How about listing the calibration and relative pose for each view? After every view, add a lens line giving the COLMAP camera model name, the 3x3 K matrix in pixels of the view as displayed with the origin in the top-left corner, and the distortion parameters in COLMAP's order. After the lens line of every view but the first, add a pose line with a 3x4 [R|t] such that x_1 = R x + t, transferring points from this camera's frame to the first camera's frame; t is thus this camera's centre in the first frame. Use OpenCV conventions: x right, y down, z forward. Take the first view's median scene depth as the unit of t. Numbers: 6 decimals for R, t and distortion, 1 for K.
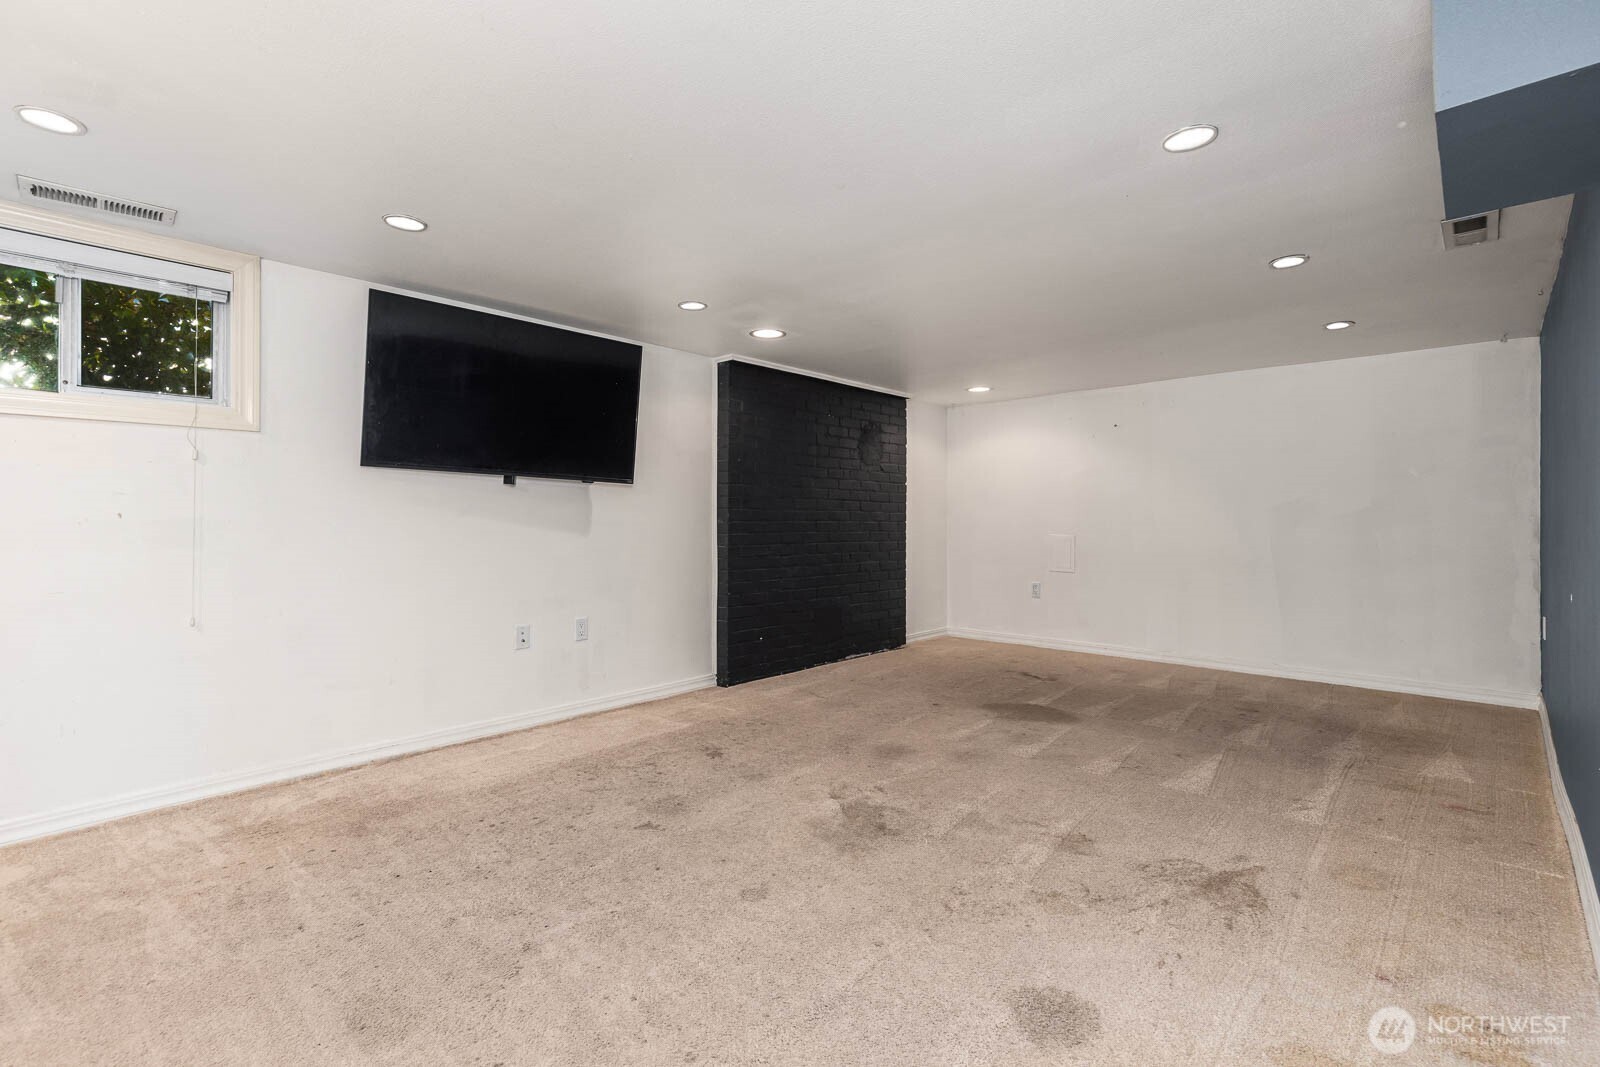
lens RADIAL K [[728.1, 0, 796.9], [0, 728.1, 532.6], [0, 0, 1]] dist [0.020777, -0.000007]
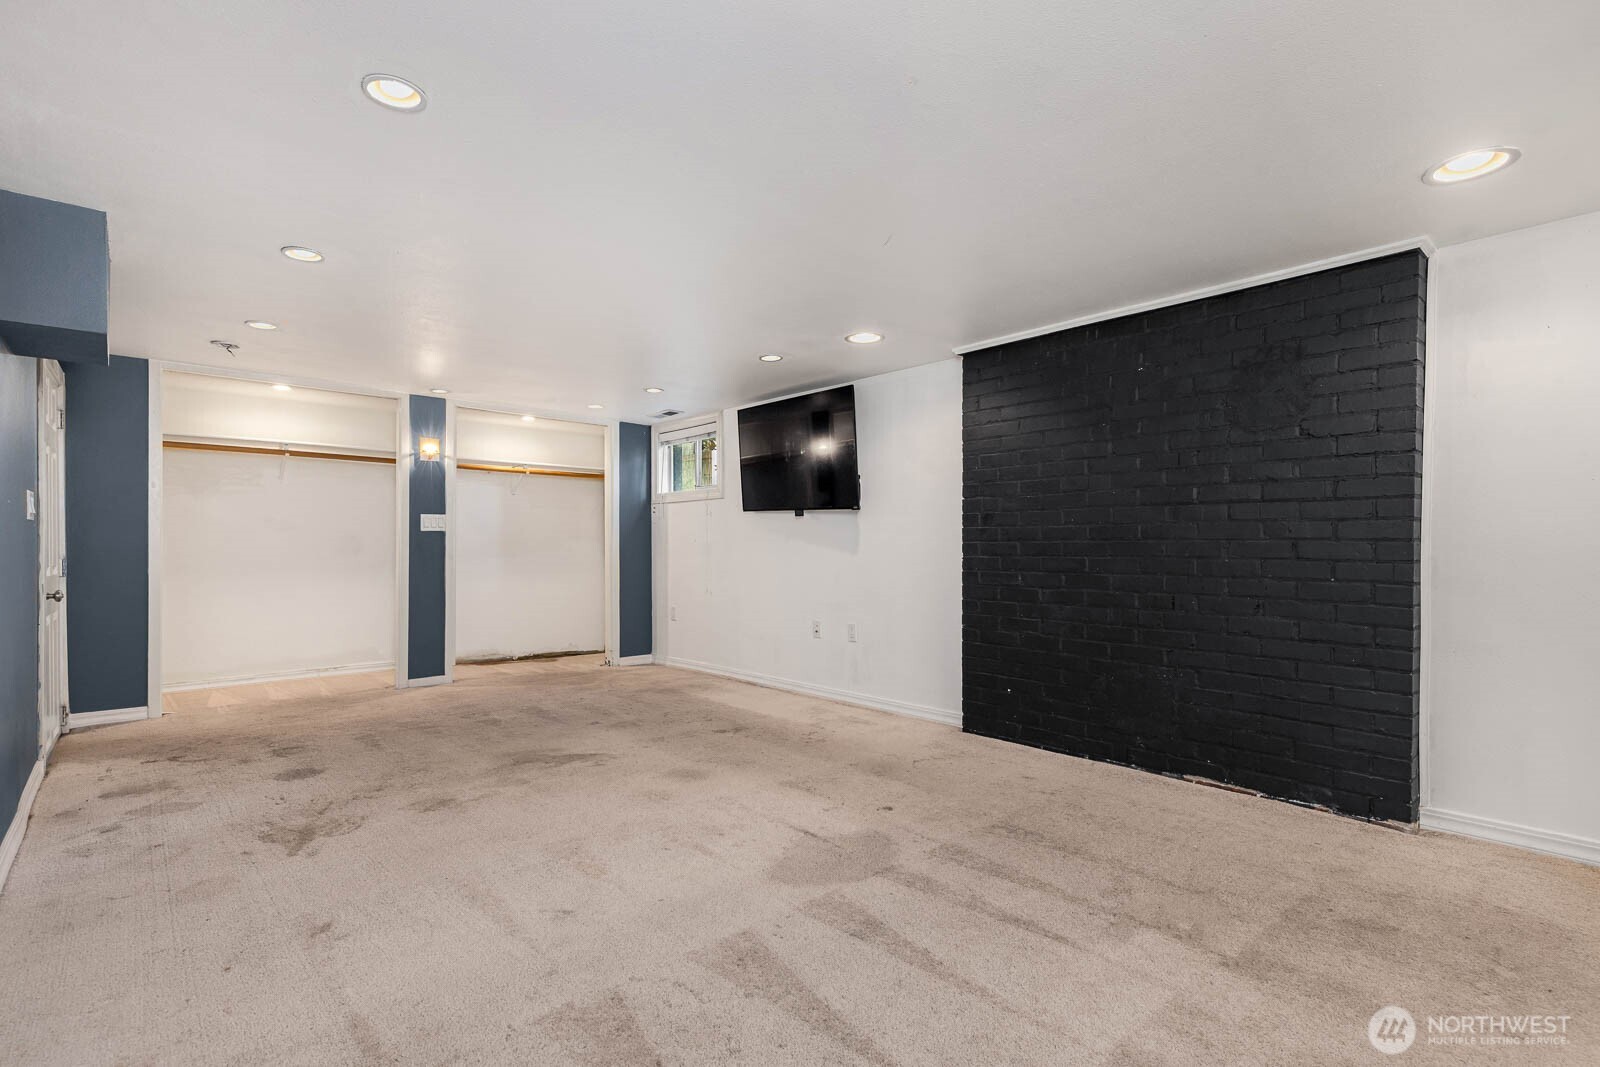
lens RADIAL K [[728.1, 0, 796.9], [0, 728.1, 532.6], [0, 0, 1]] dist [0.020777, -0.000007]
pose [[-0.079517, -0.013901, -0.996737, 0.936425], [-0.007183, 0.999885, -0.013372, -0.014988], [0.996808, 0.006096, -0.079608, 1.024250]]
